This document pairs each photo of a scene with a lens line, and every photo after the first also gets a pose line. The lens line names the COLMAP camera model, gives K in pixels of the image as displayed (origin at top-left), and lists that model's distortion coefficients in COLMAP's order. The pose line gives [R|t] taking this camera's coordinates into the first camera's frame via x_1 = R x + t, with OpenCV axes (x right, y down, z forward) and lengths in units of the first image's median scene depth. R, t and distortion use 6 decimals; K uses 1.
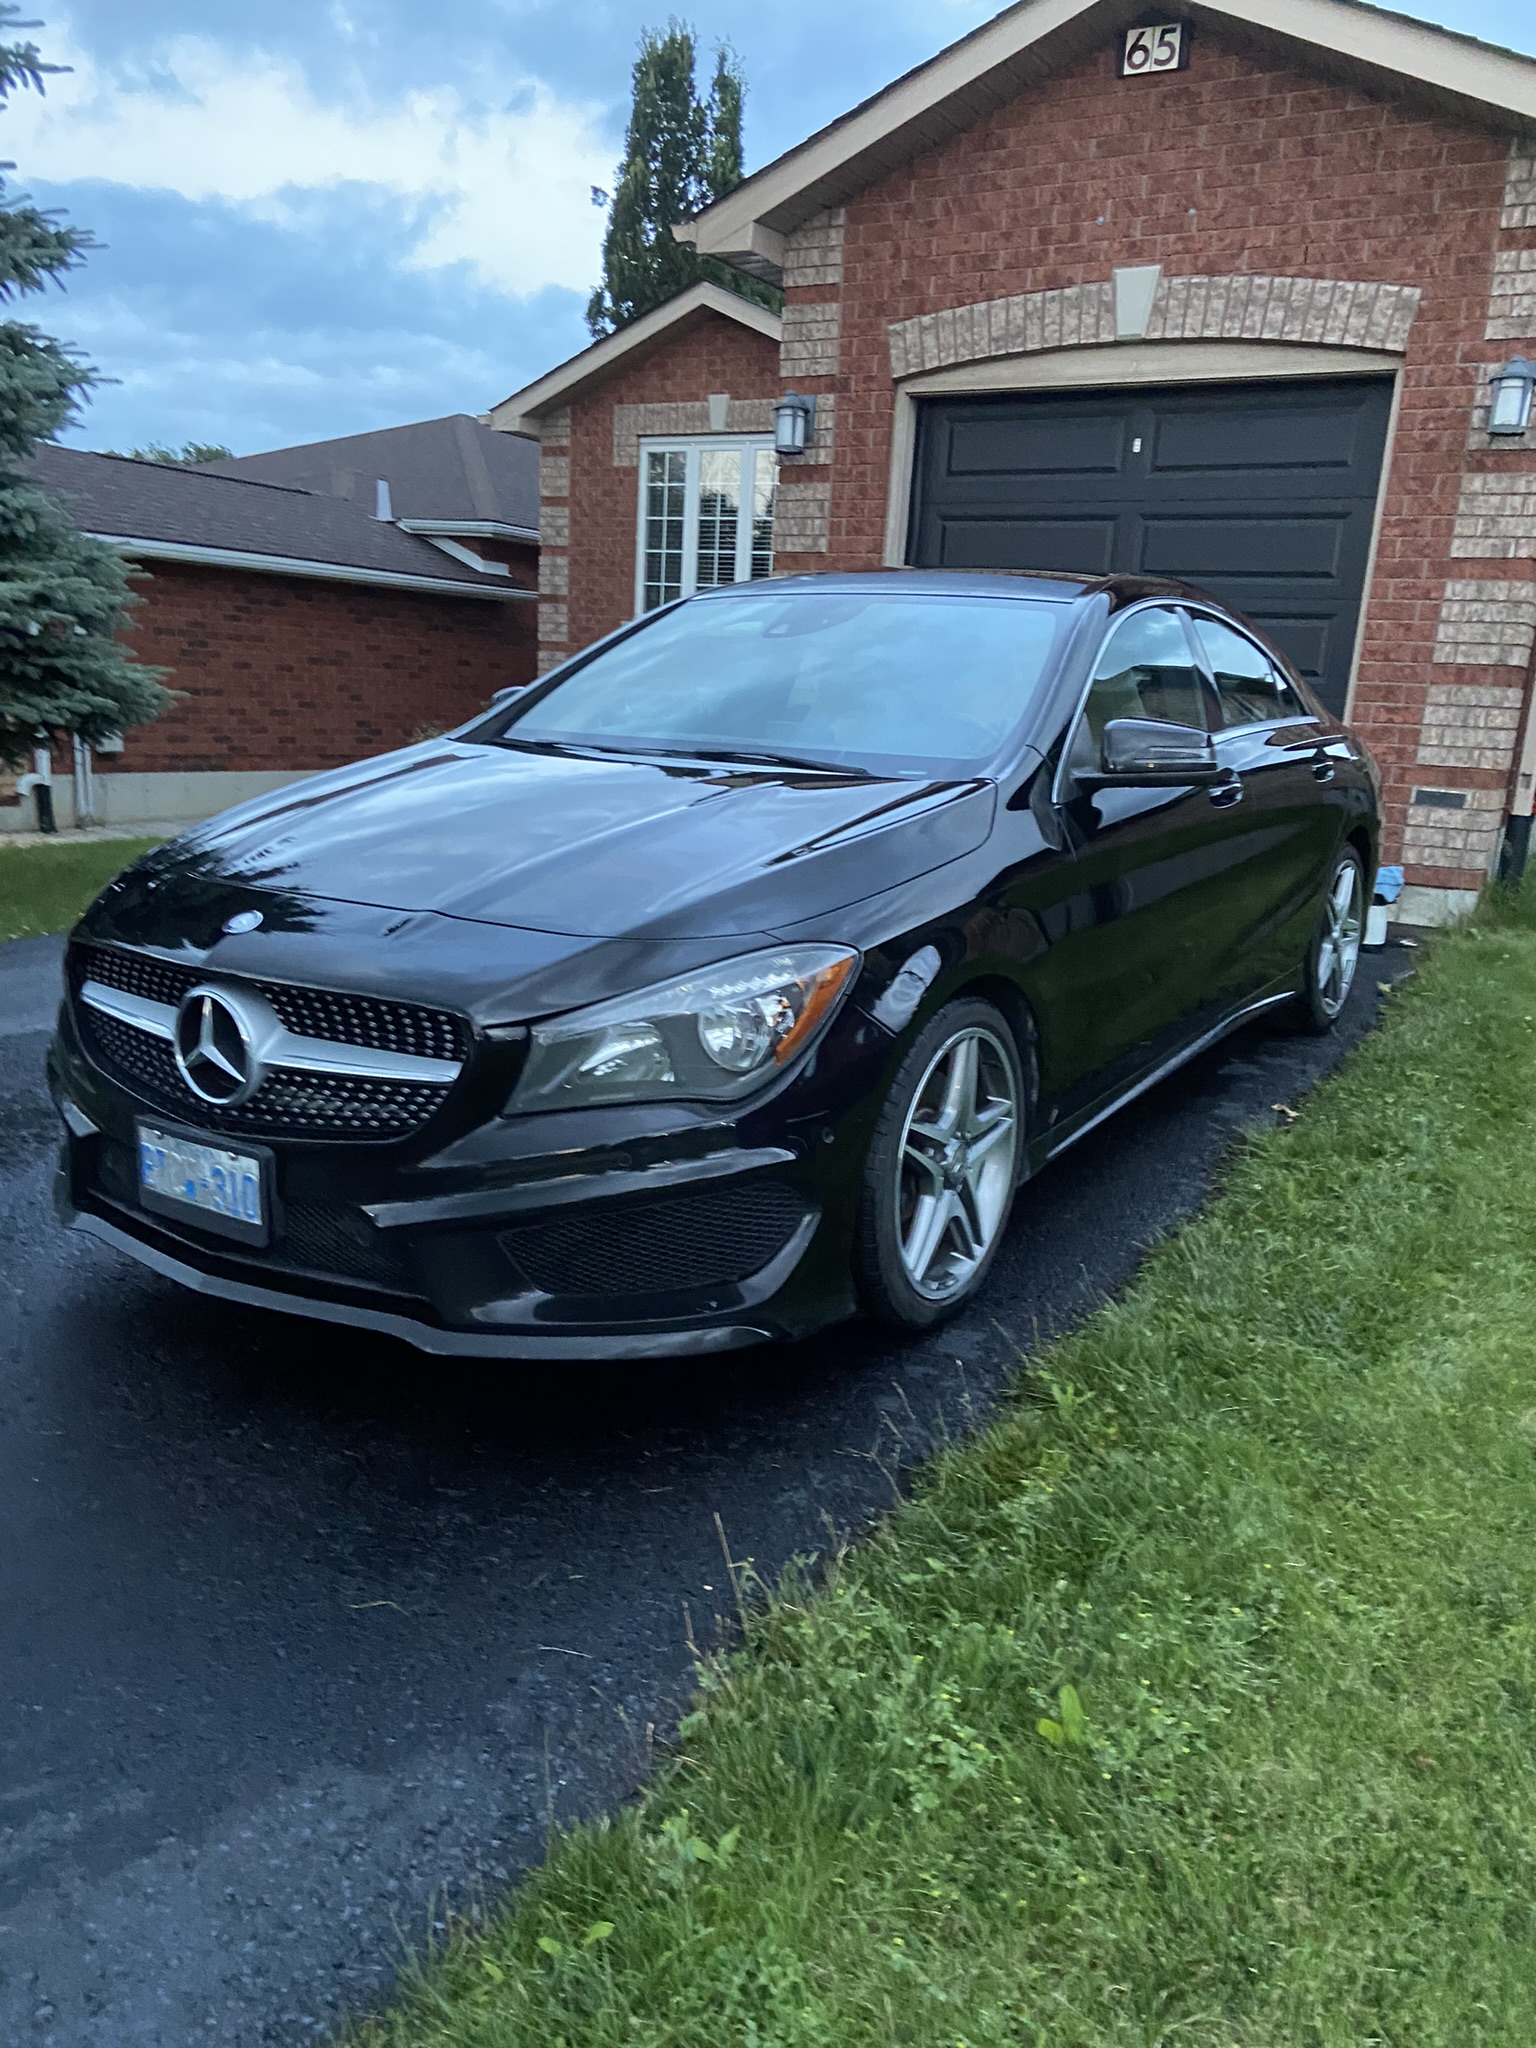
lens RADIAL K [[1559.1, 0, 782.7], [0, 1559.1, 1031.6], [0, 0, 1]] dist [0.140803, -0.186332]
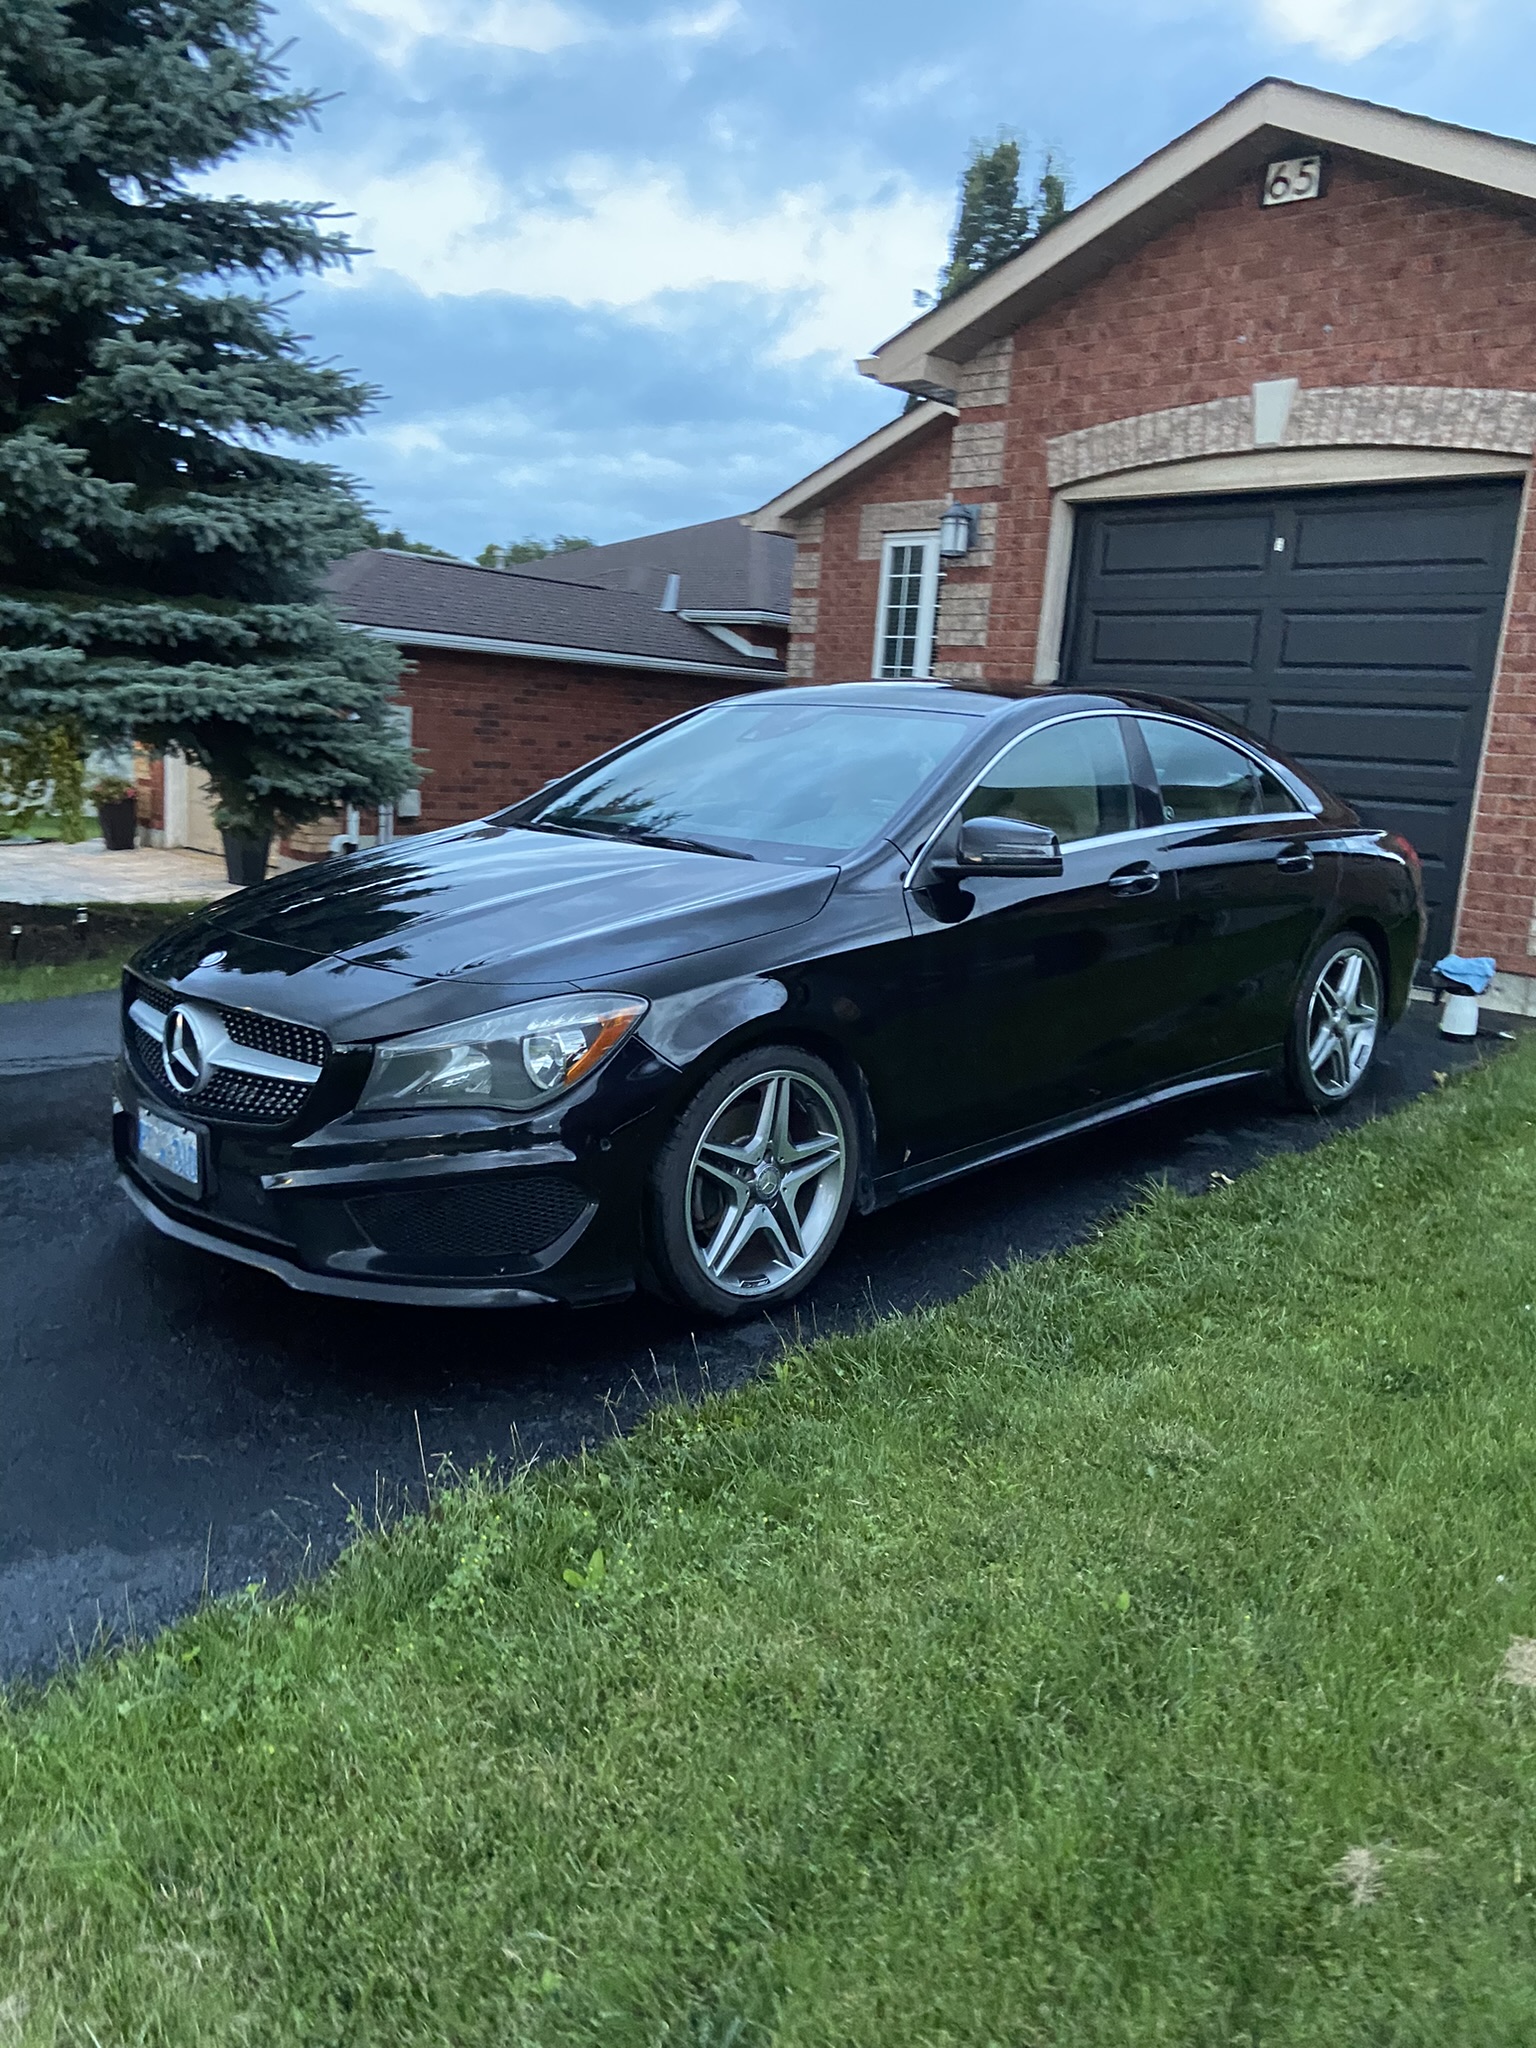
lens RADIAL K [[1555.5, 0, 737.4], [0, 1555.5, 994.9], [0, 0, 1]] dist [0.139049, -0.181908]
pose [[0.972655, 0.045916, -0.227671, 0.142367], [-0.060095, 0.996635, -0.055743, 0.003336], [0.224345, 0.067901, 0.972141, -0.073011]]
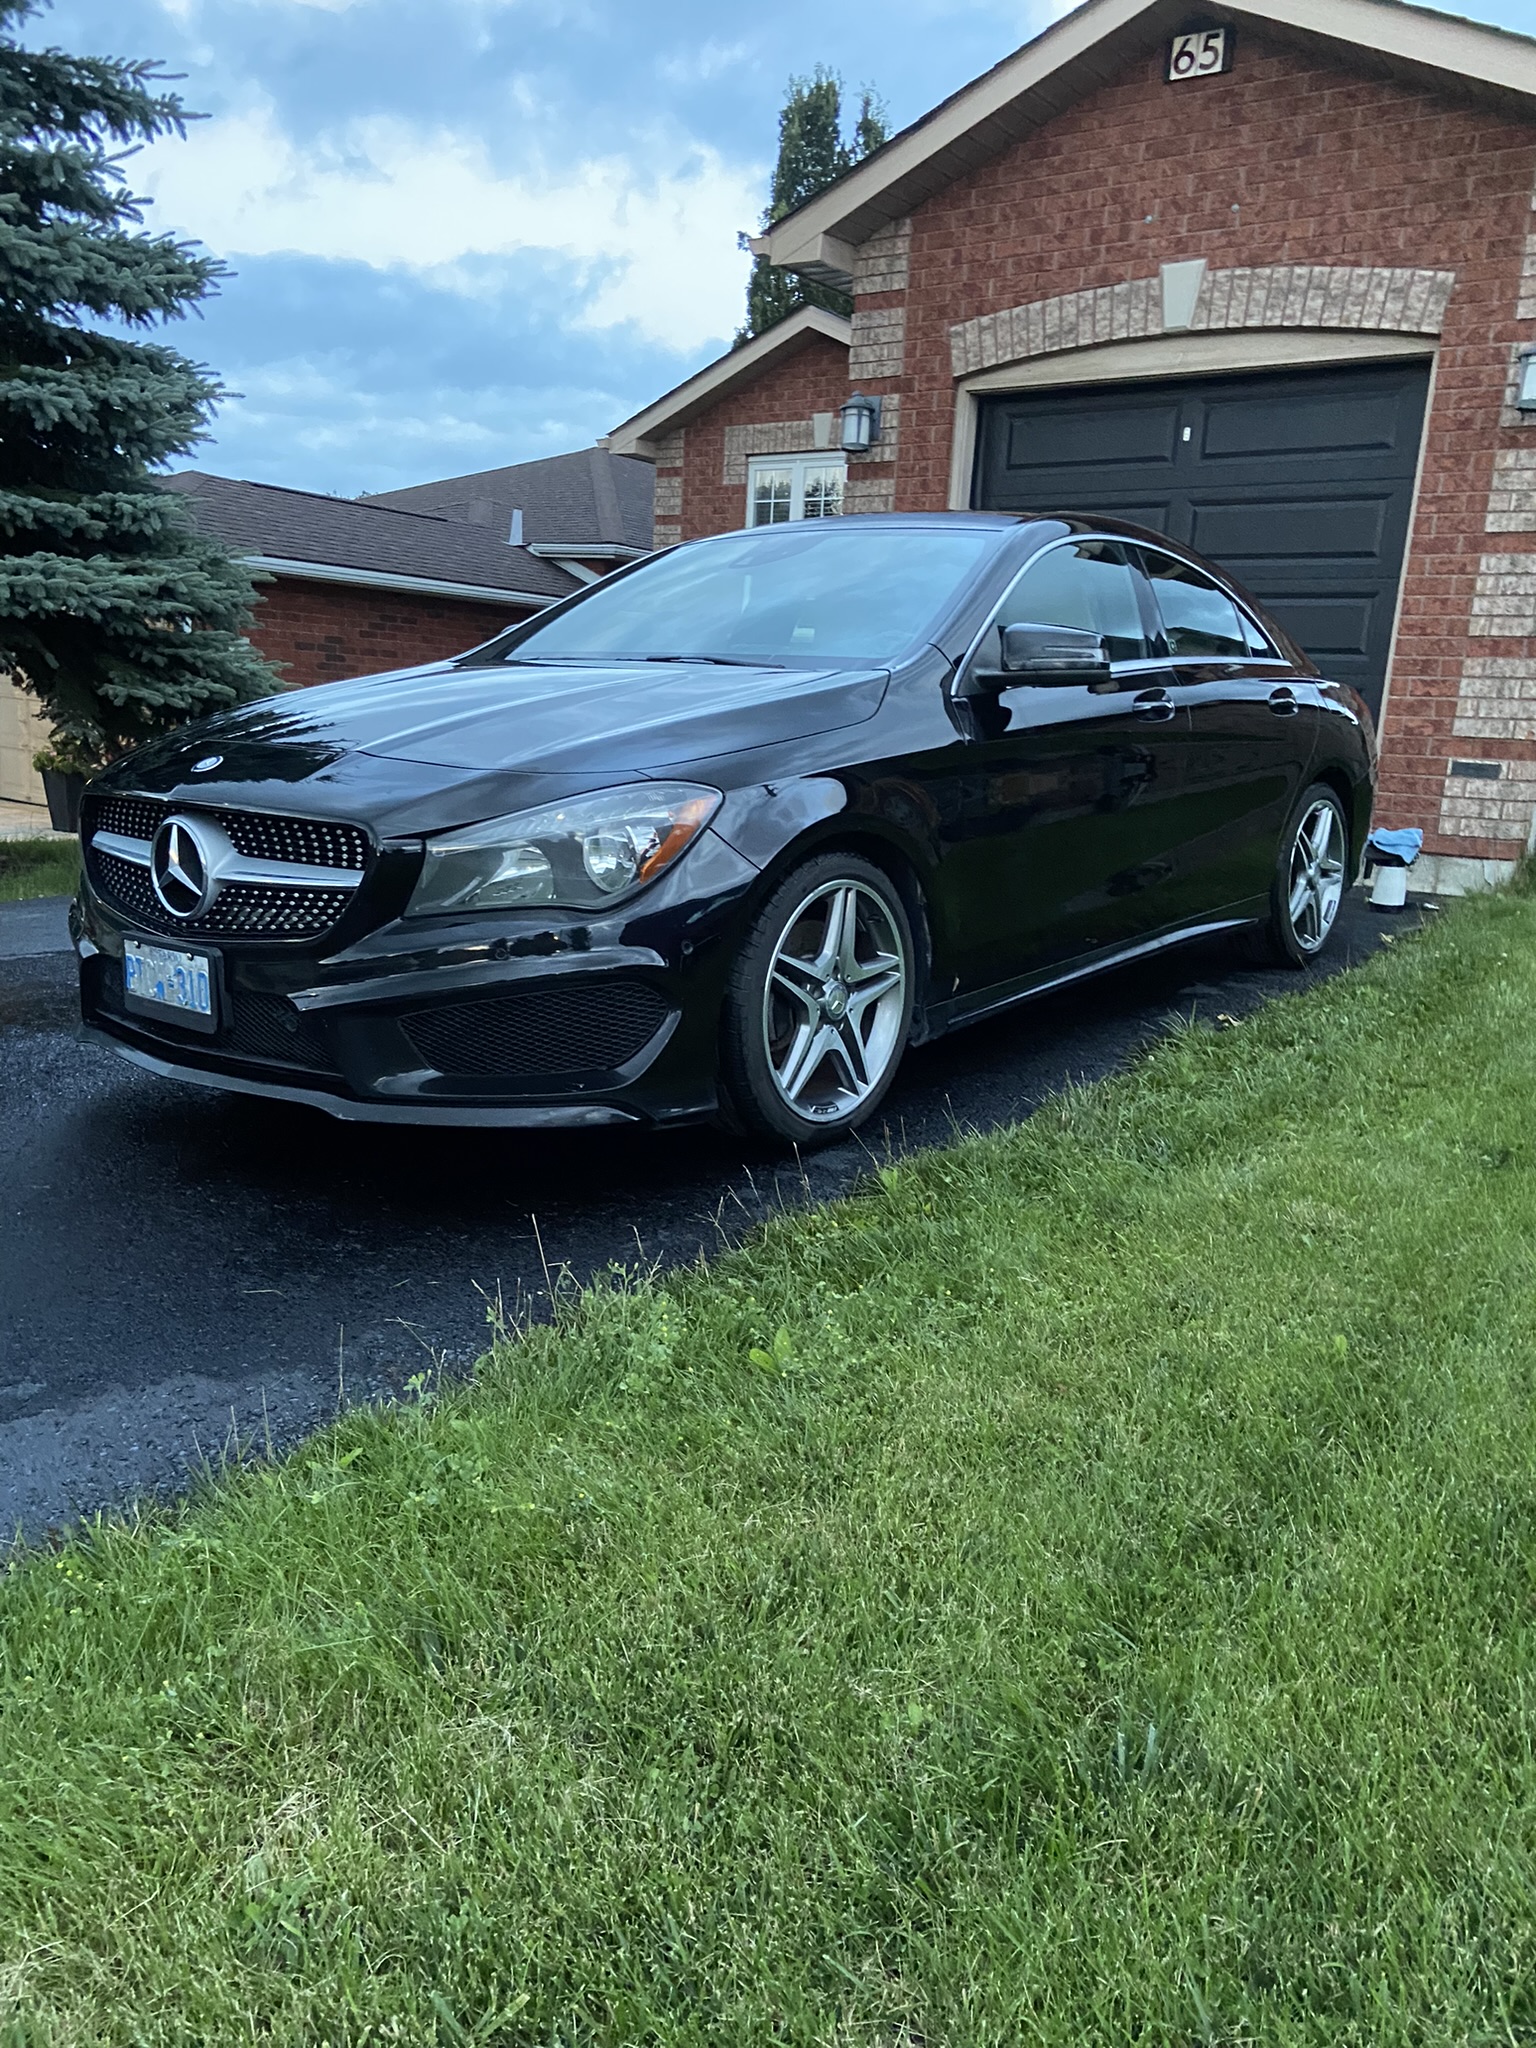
lens RADIAL K [[1559.2, 0, 777.6], [0, 1559.2, 1029.6], [0, 0, 1]] dist [0.138402, -0.183370]
pose [[0.995293, 0.017663, -0.095291, 0.070888], [-0.020005, 0.999519, -0.023678, 0.052600], [0.094827, 0.025472, 0.995168, -0.048316]]
